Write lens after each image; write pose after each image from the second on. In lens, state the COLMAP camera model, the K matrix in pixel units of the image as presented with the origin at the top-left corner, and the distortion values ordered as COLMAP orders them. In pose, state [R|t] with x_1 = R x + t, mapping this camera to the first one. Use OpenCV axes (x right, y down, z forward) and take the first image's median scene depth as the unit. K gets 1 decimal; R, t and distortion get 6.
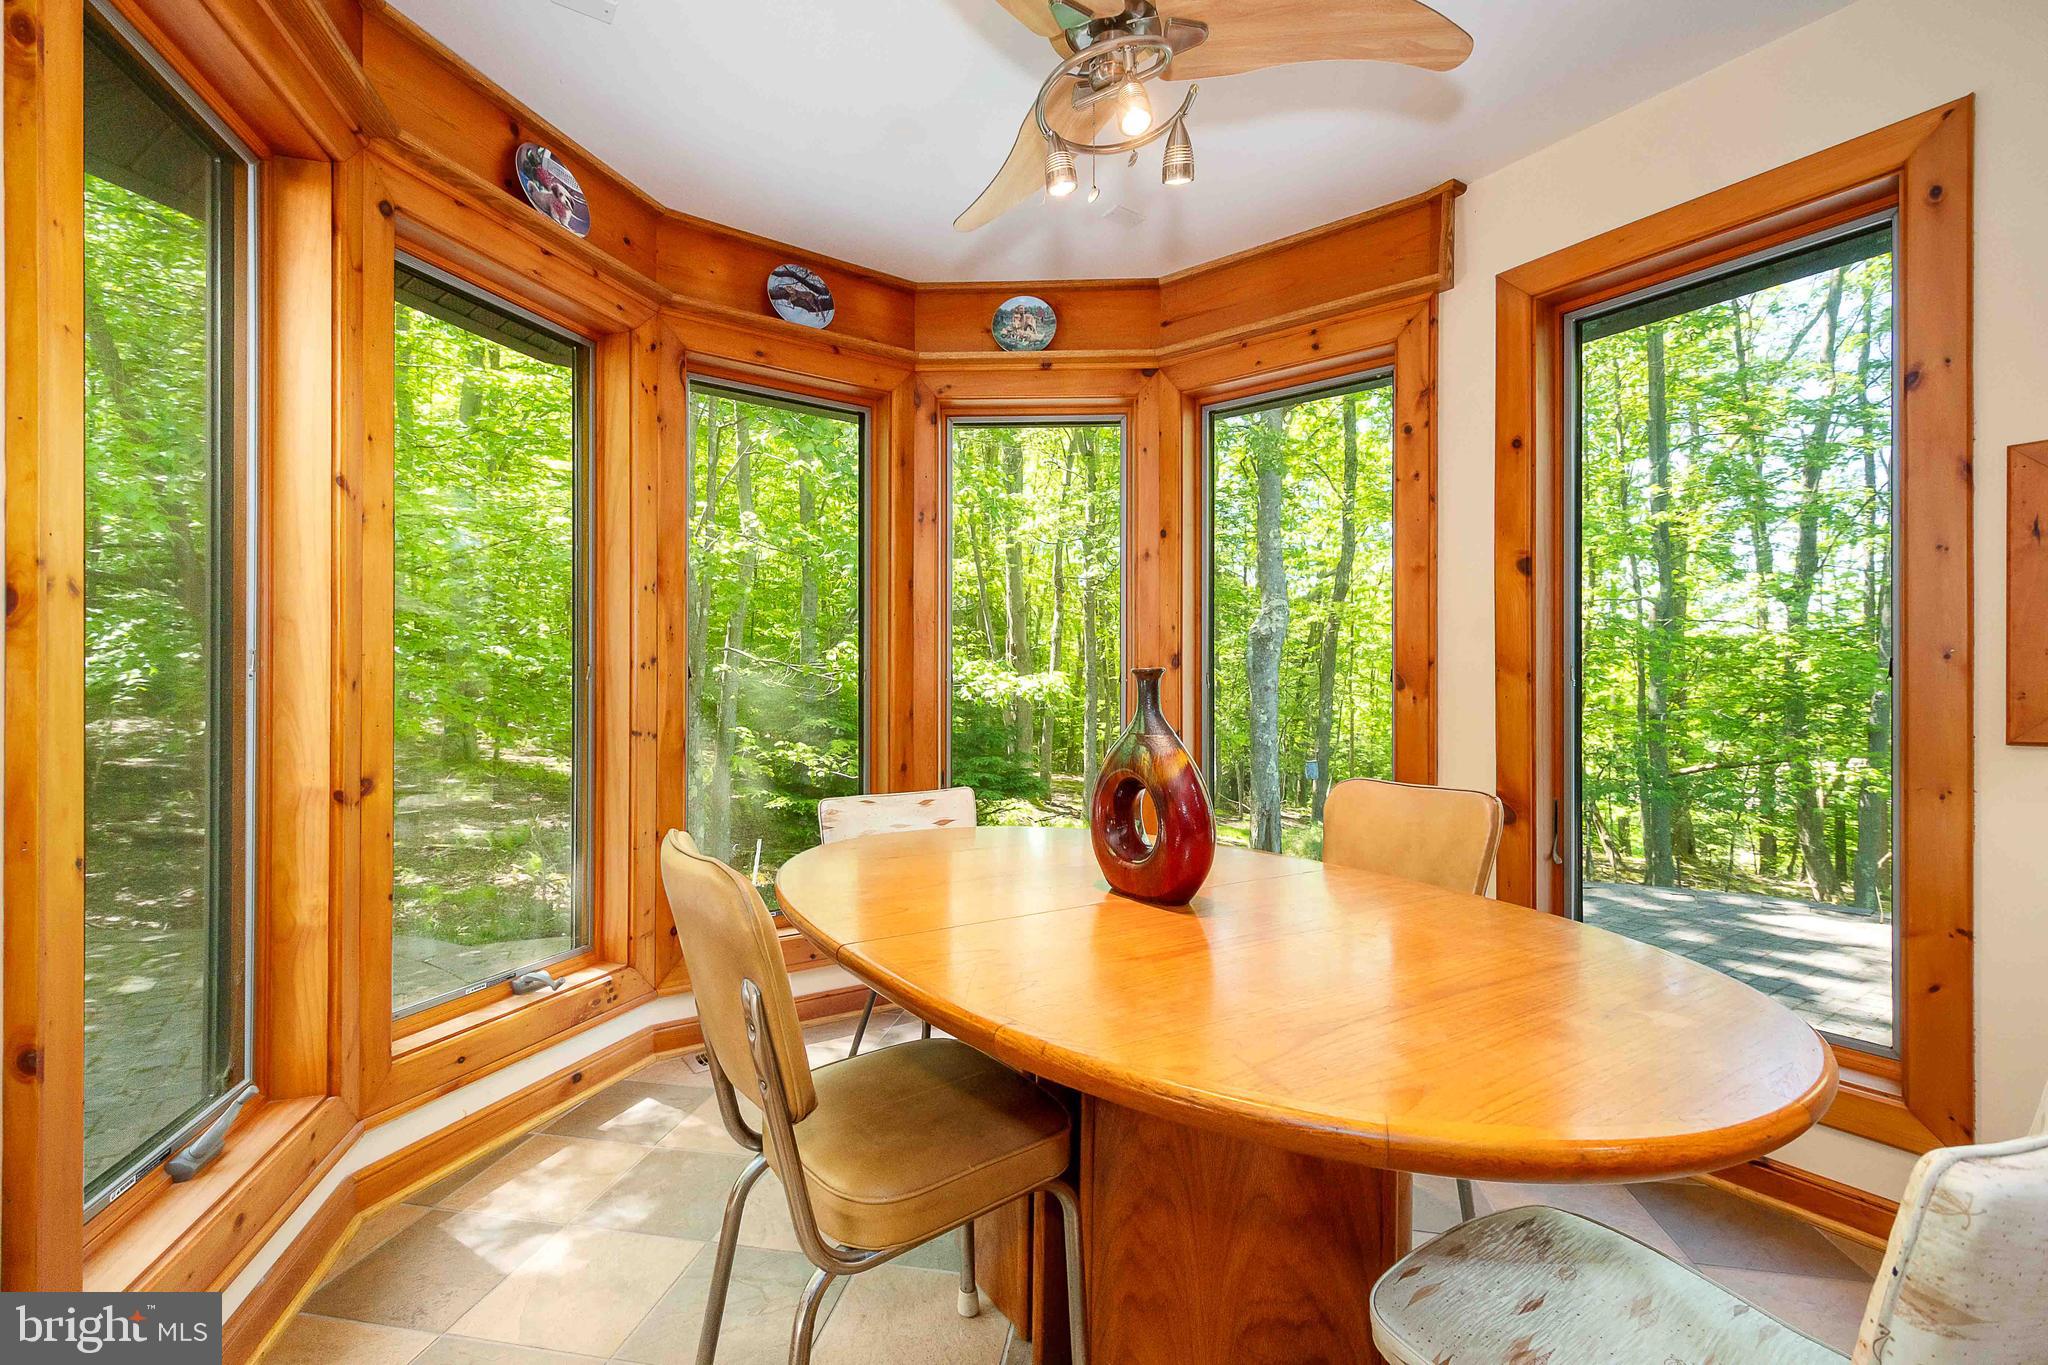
lens RADIAL K [[901.8, 0, 1001.2], [0, 901.8, 695.8], [0, 0, 1]] dist [0.013210, -0.002143]
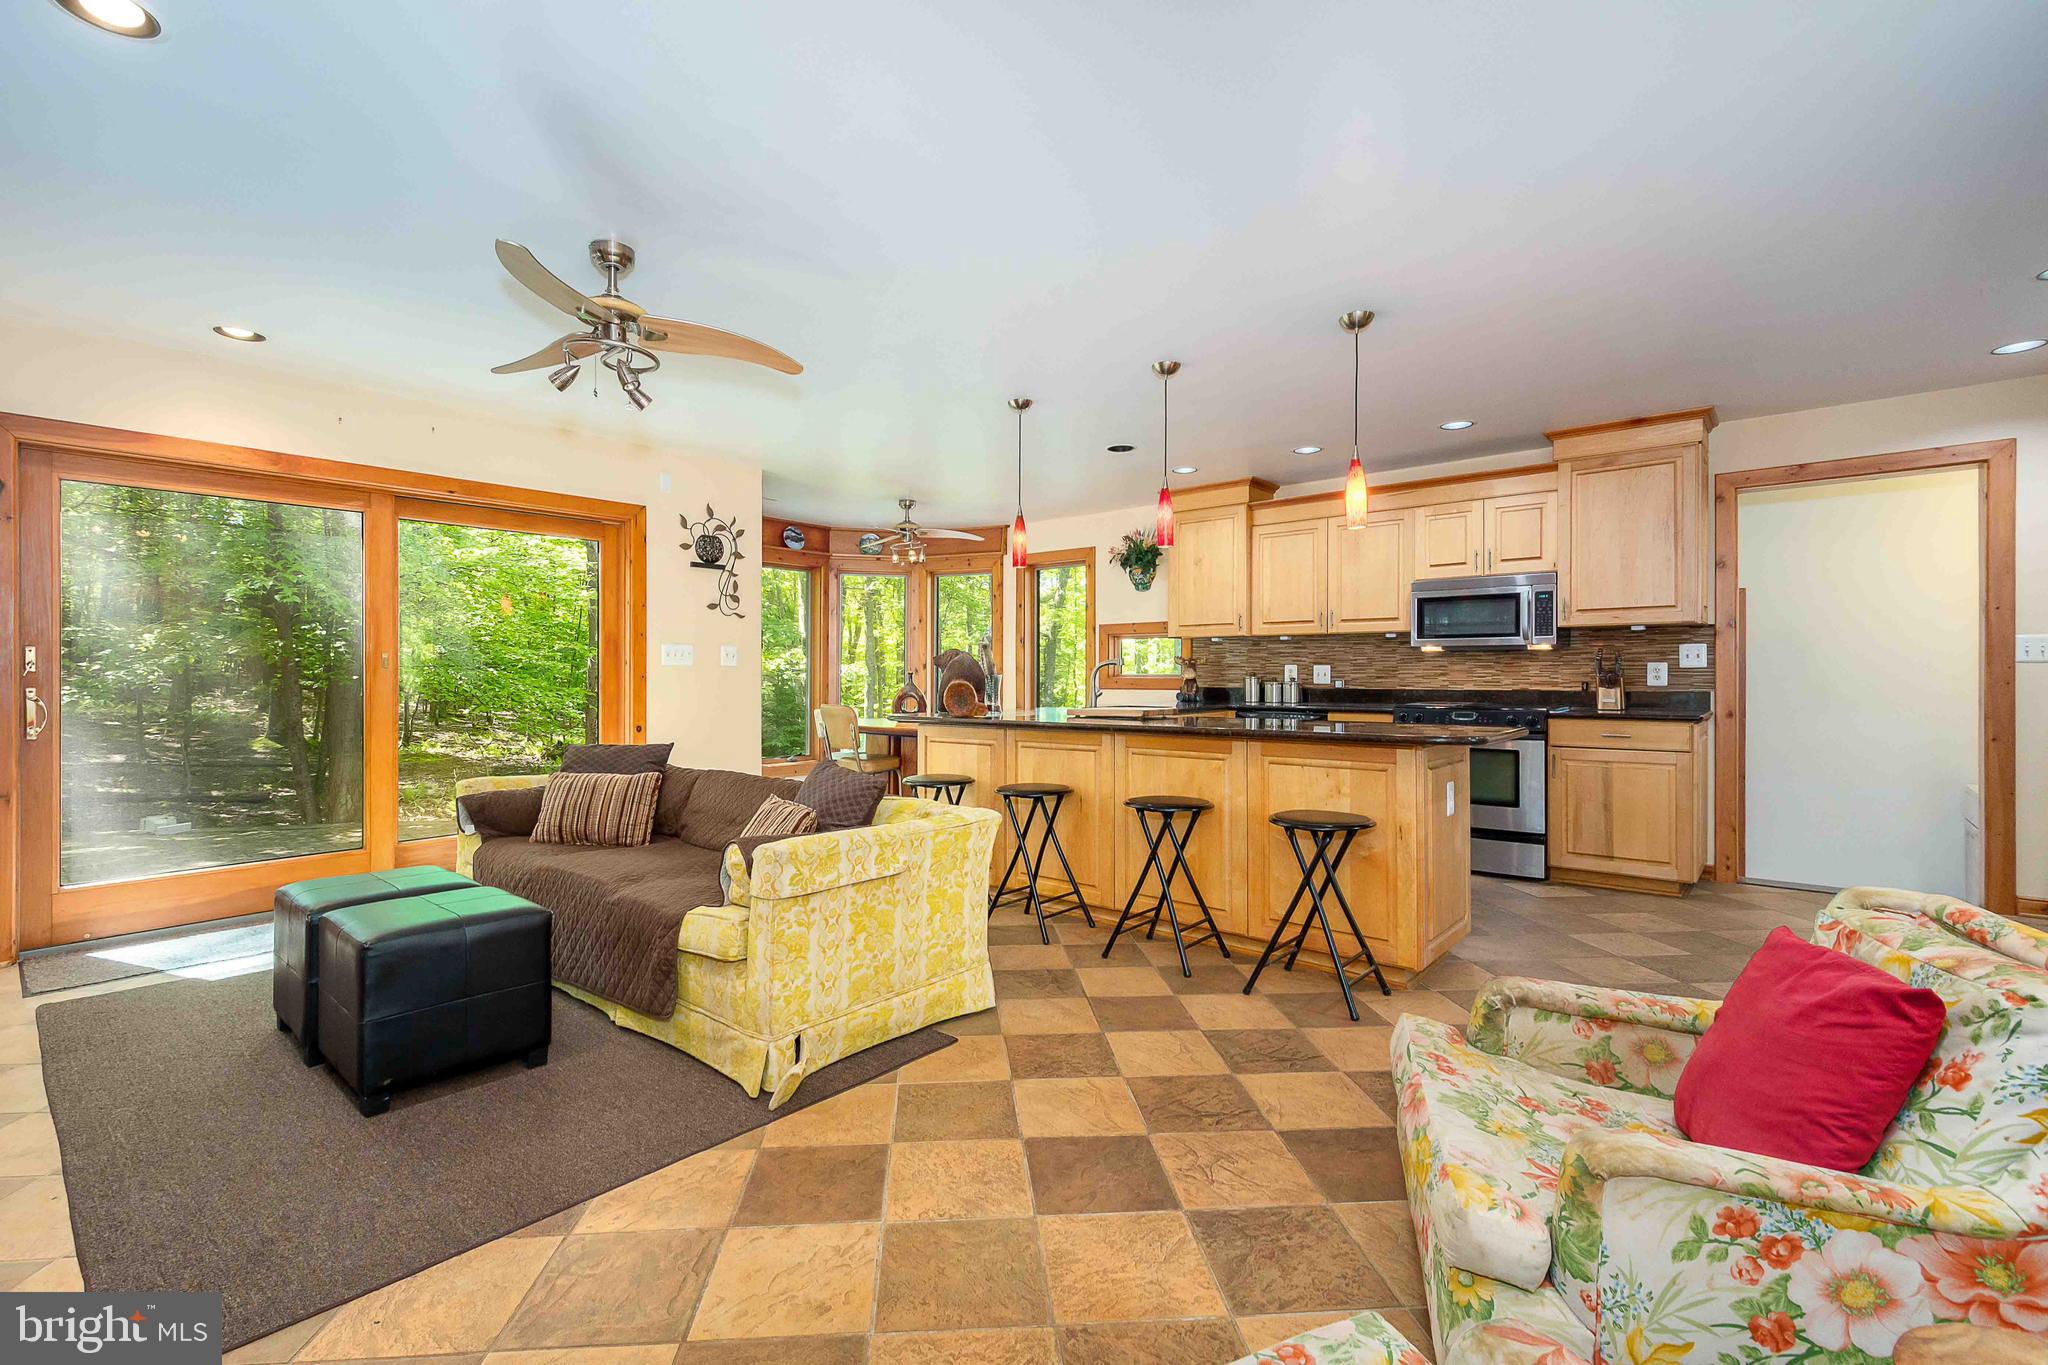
lens RADIAL K [[901.8, 0, 995.3], [0, 901.8, 673.1], [0, 0, 1]] dist [0.013210, -0.002143]
pose [[0.967086, 0.004898, 0.254402, -0.326513], [-0.004839, 0.999988, -0.000858, -0.016828], [-0.254403, -0.000401, 0.967098, -1.883431]]
